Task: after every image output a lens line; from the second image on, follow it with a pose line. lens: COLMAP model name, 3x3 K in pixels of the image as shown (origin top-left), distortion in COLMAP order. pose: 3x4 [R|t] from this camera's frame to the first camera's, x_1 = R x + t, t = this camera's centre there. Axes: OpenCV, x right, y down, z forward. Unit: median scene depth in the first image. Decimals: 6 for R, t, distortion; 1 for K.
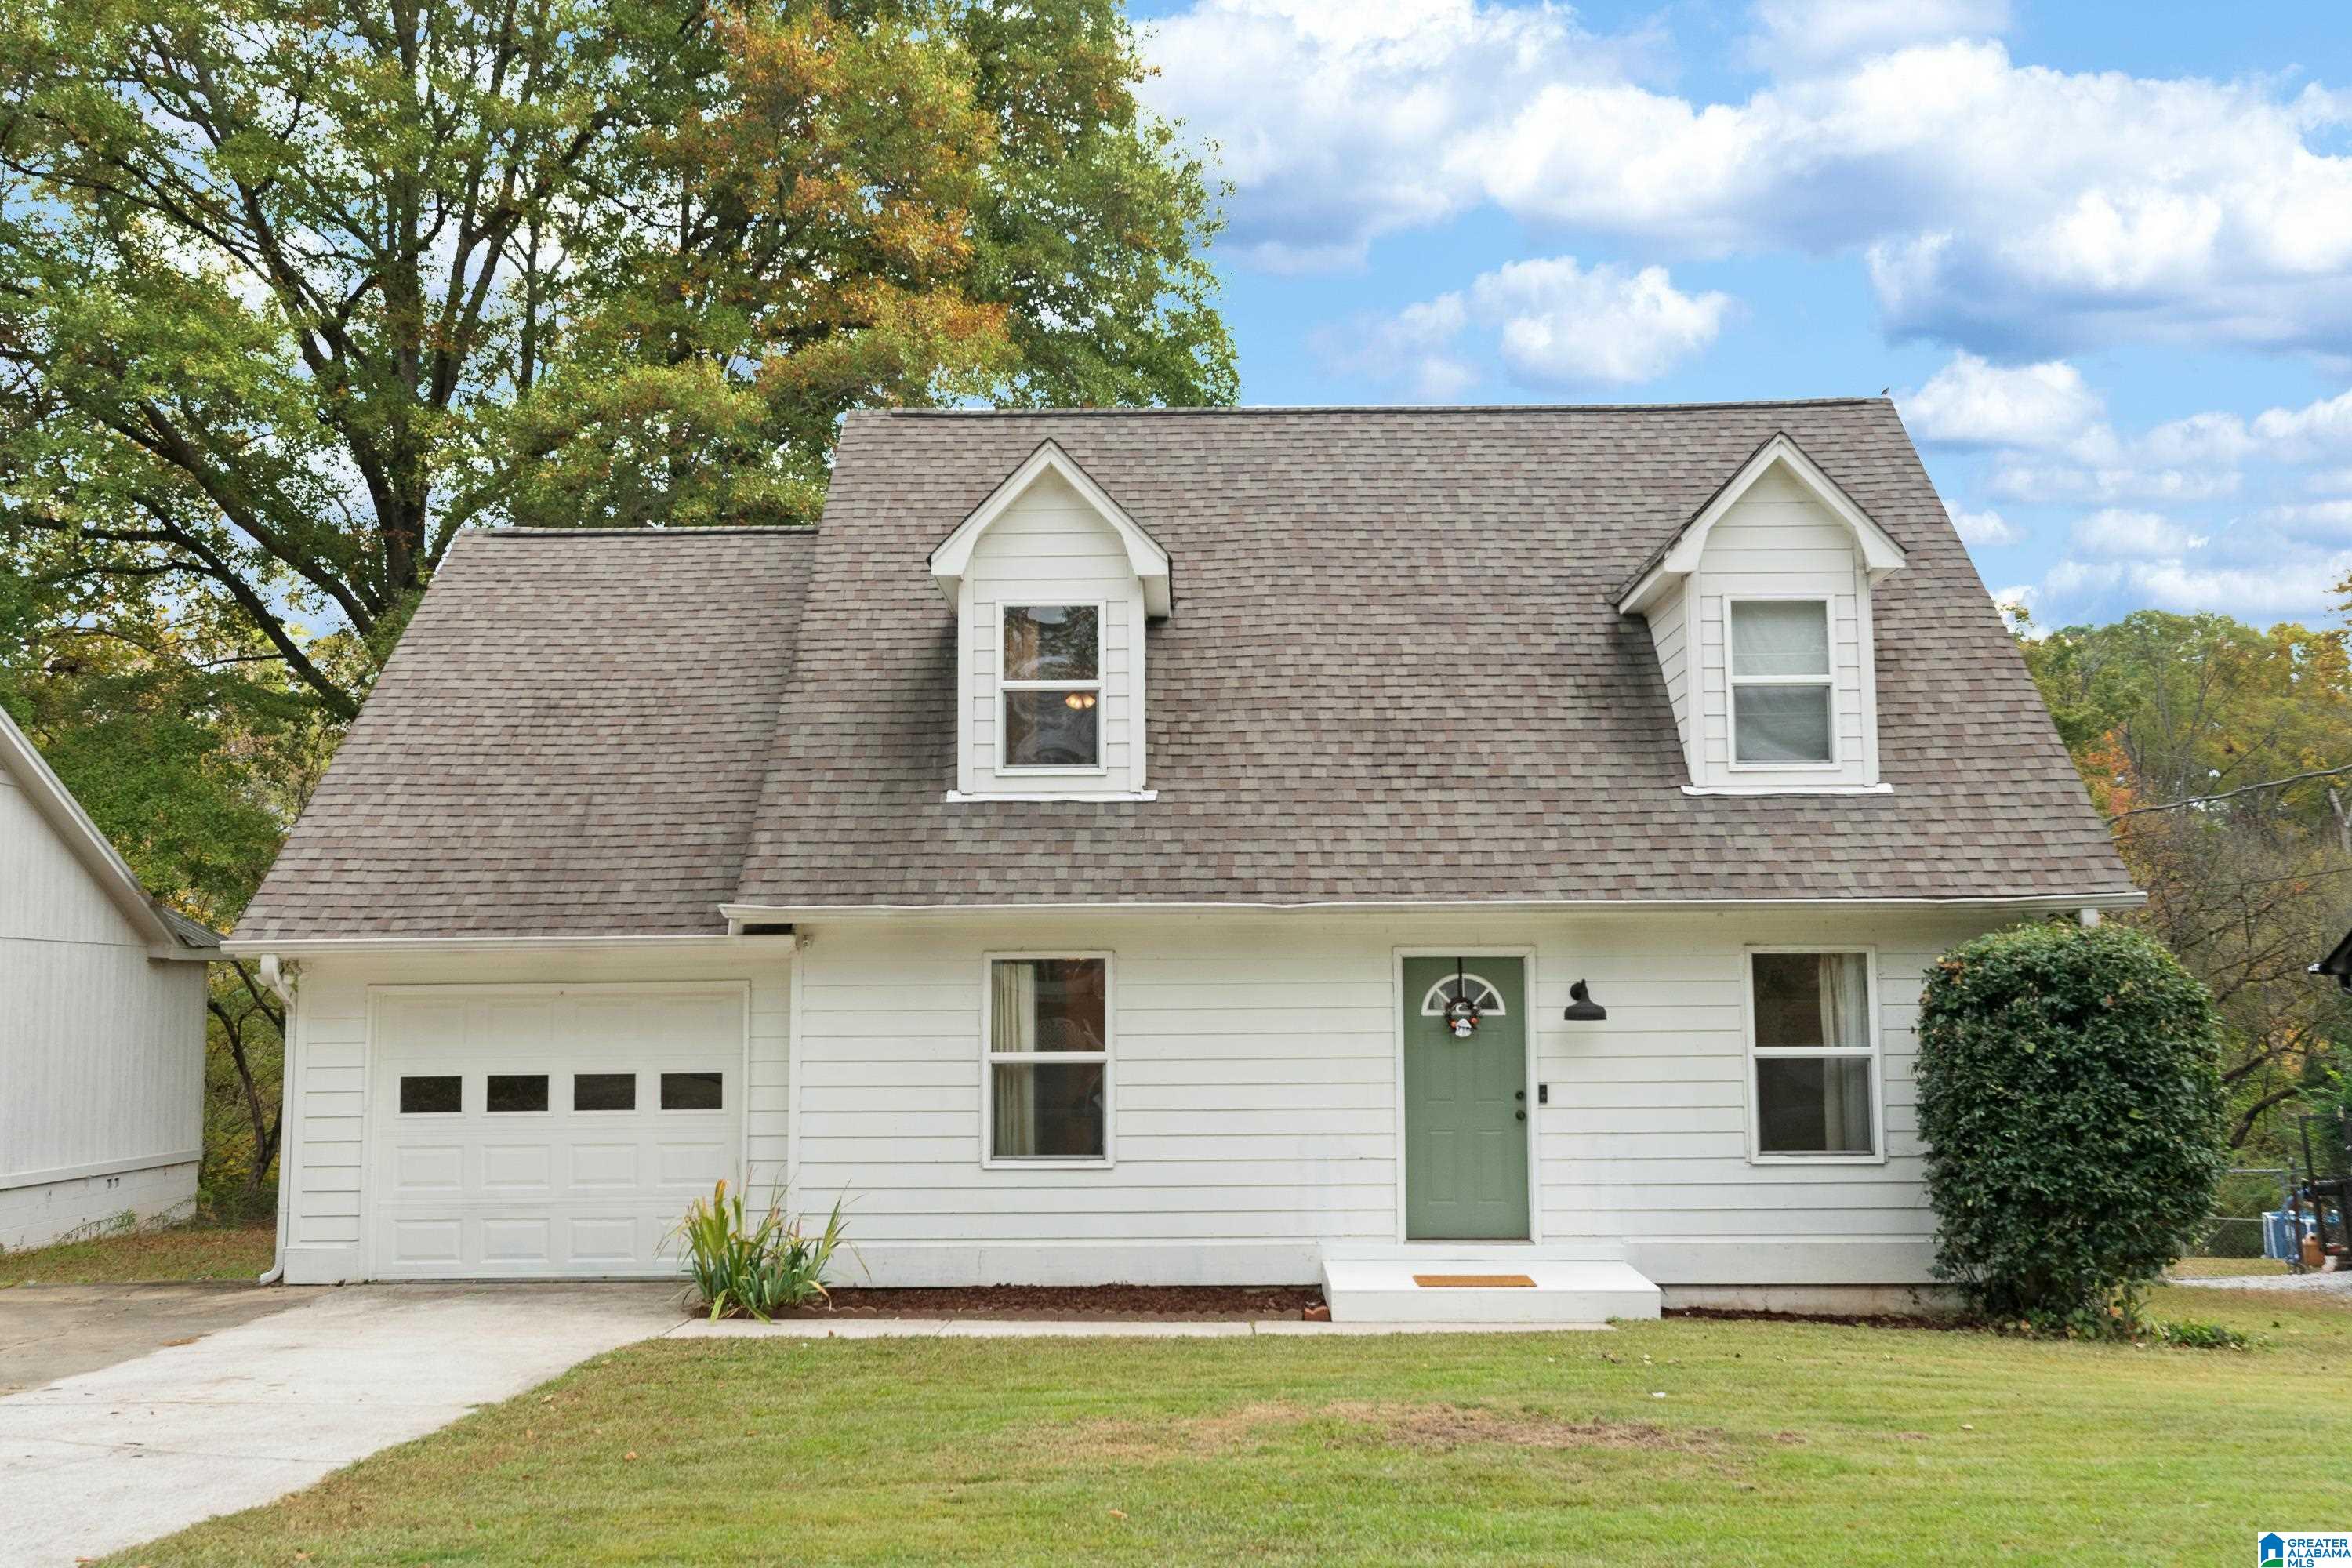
lens RADIAL K [[2276.1, 0, 1162.0], [0, 2276.1, 749.4], [0, 0, 1]] dist [0.005308, 0.005603]
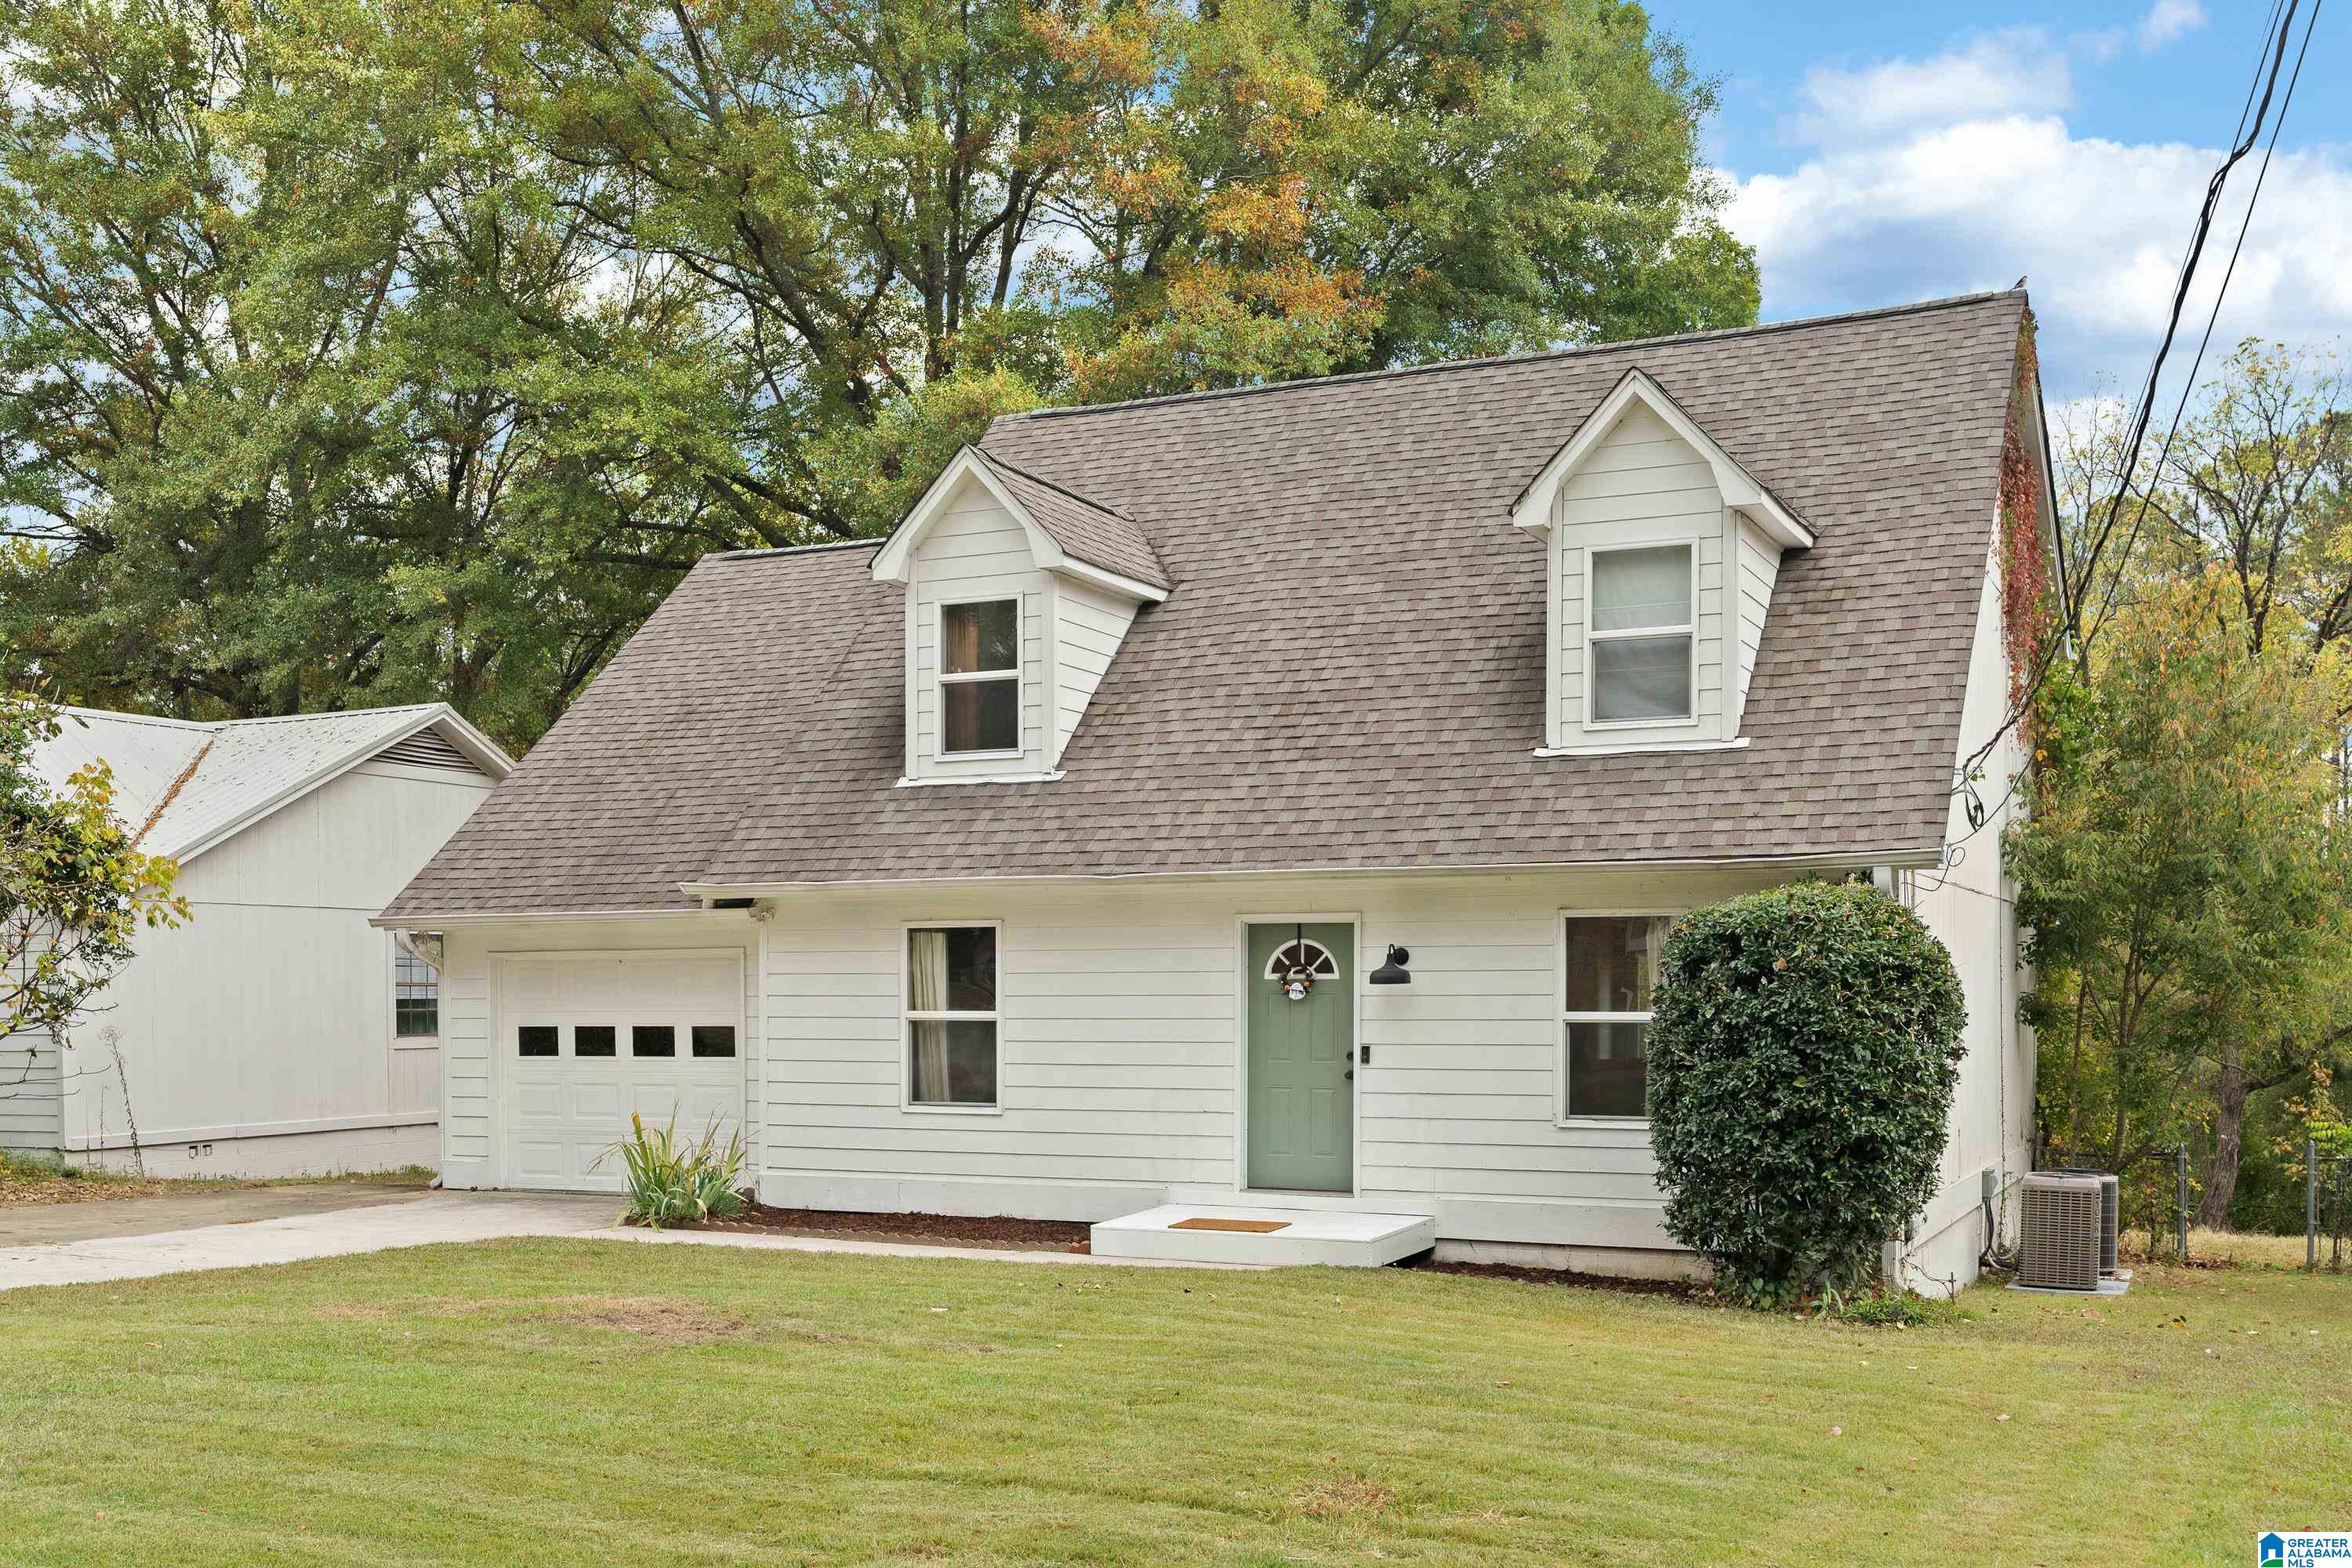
lens RADIAL K [[2315.9, 0, 1174.8], [0, 2315.9, 1034.5], [0, 0, 1]] dist [-0.000544, 0.001712]
pose [[0.913371, 0.012409, -0.406938, 0.511812], [0.043423, 0.990865, 0.127678, 0.004347], [0.404805, -0.134288, 0.904489, 0.016765]]
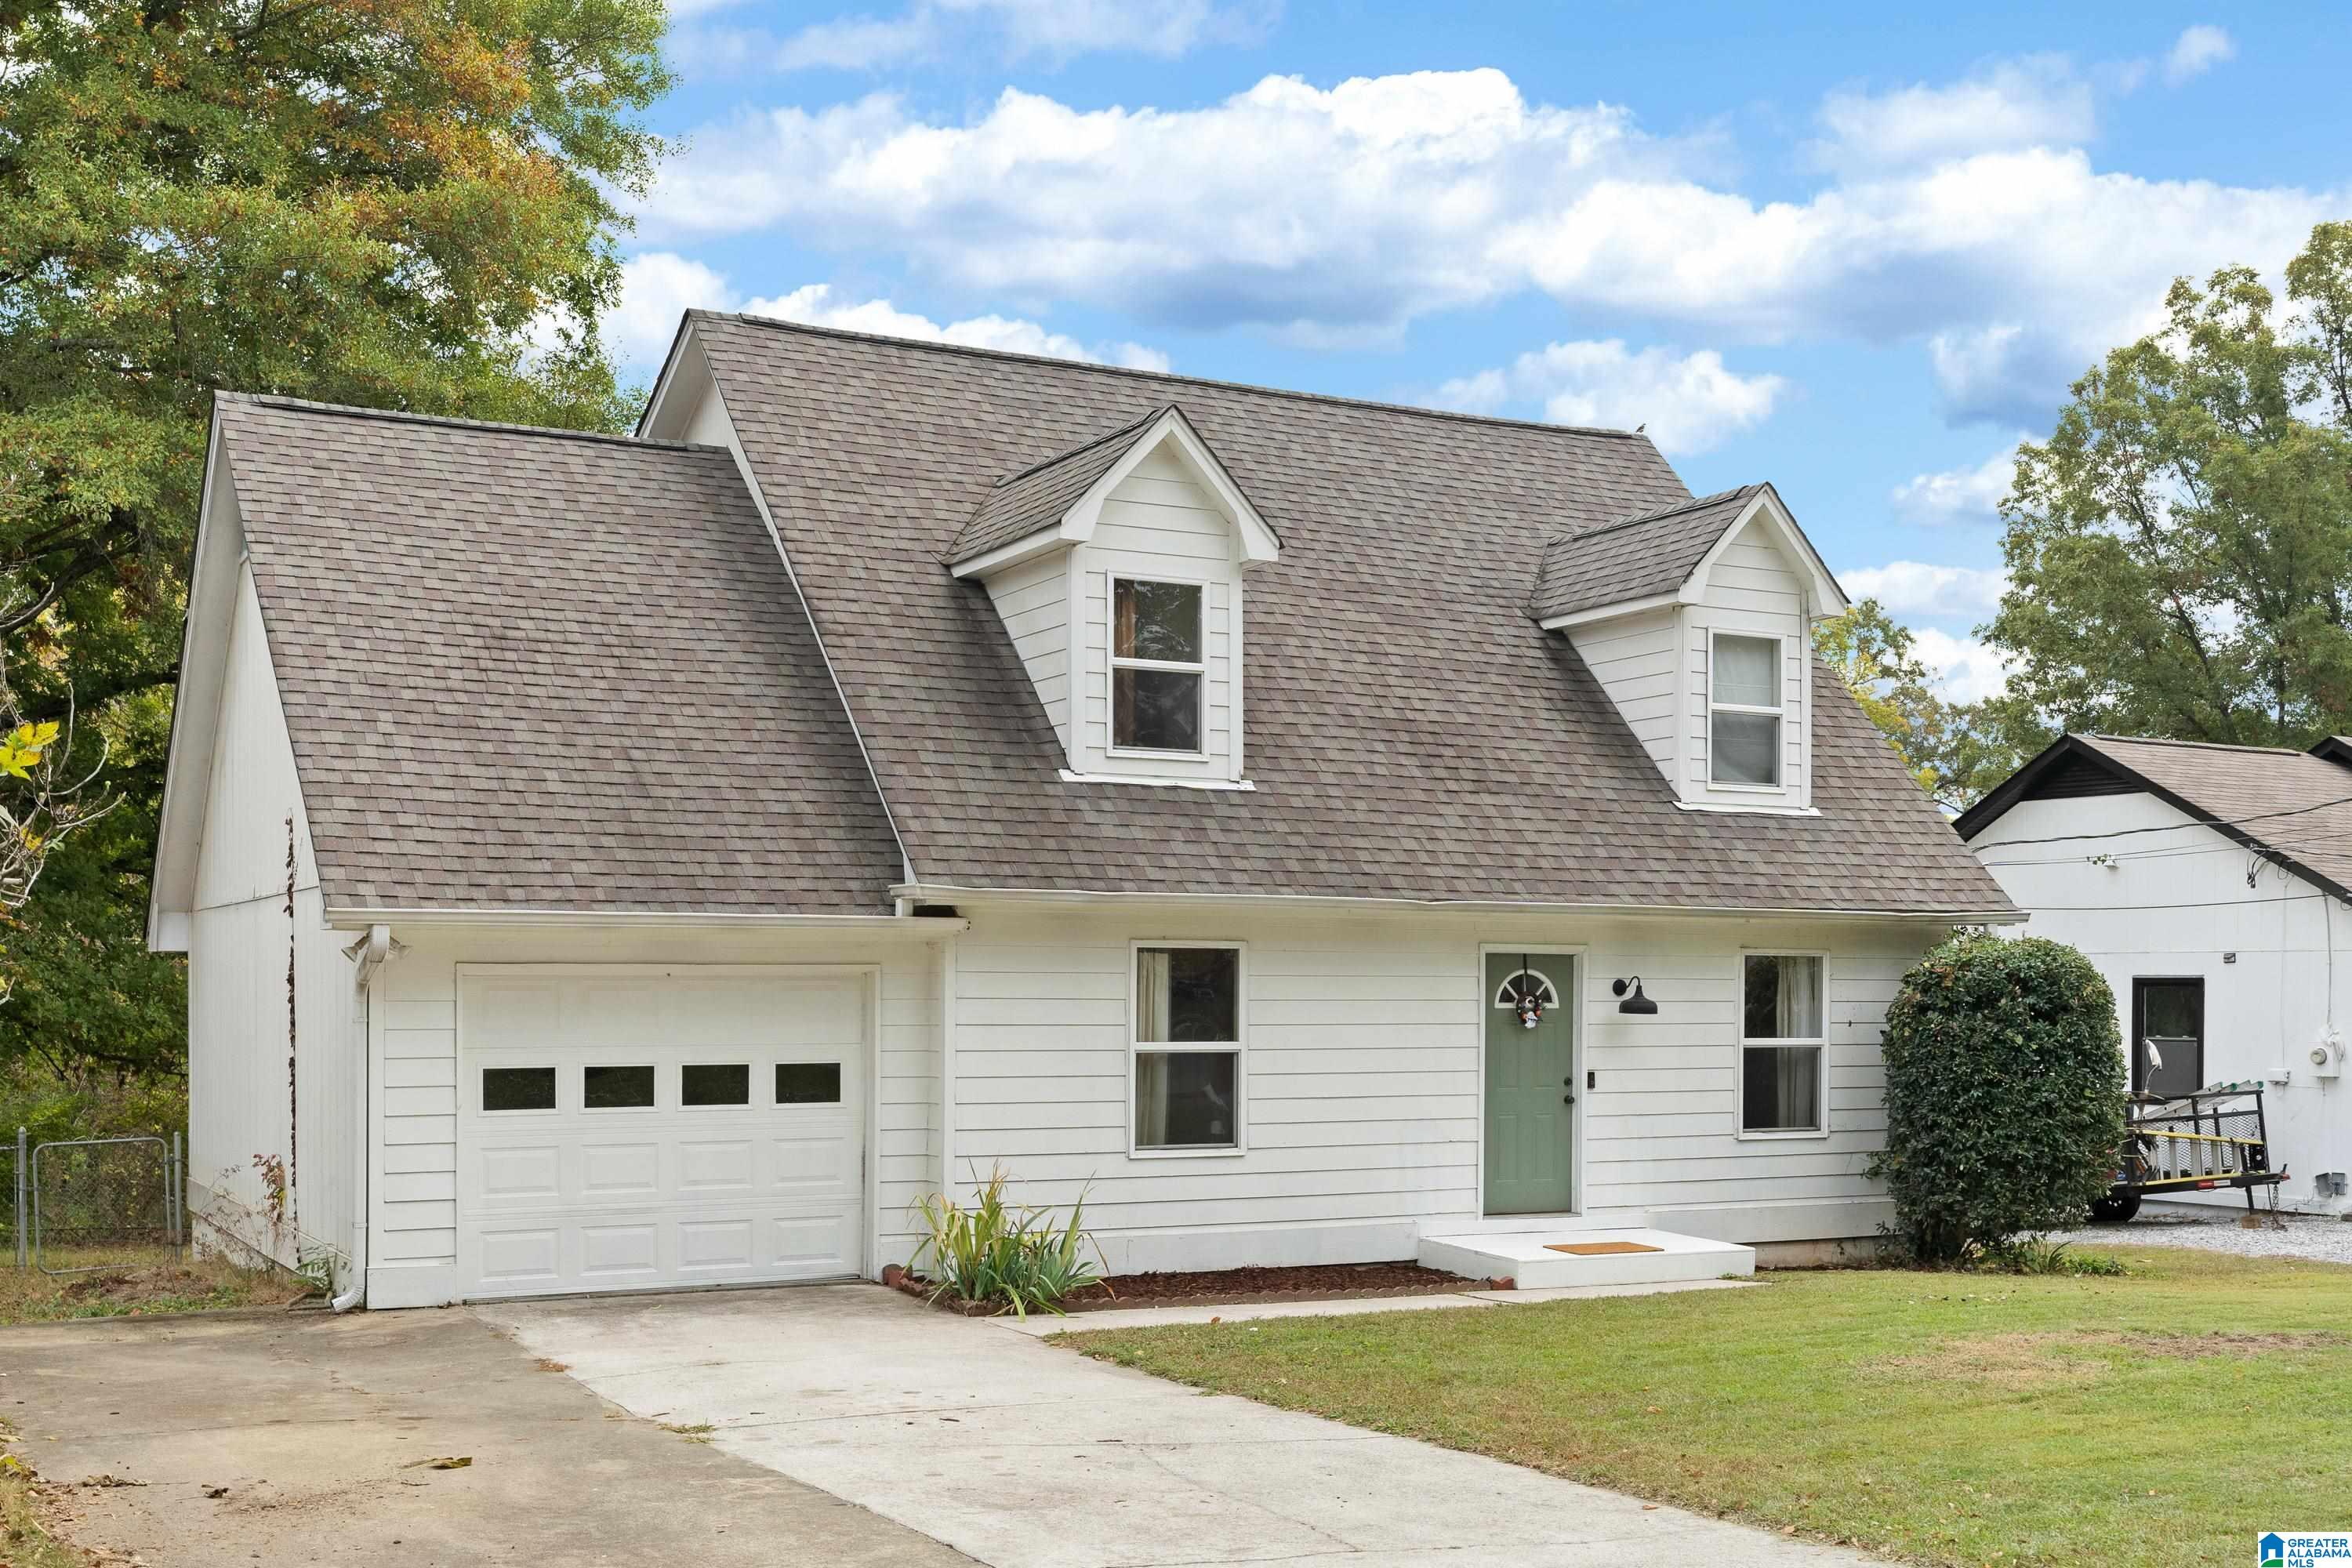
lens RADIAL K [[2515.8, 0, 1181.3], [0, 2515.8, 1042.5], [0, 0, 1]] dist [0.004900, -0.005111]
pose [[0.875288, 0.000997, 0.483601, -0.583076], [-0.066331, 0.990794, 0.118014, 0.004036], [-0.479032, -0.135374, 0.867296, 0.050363]]
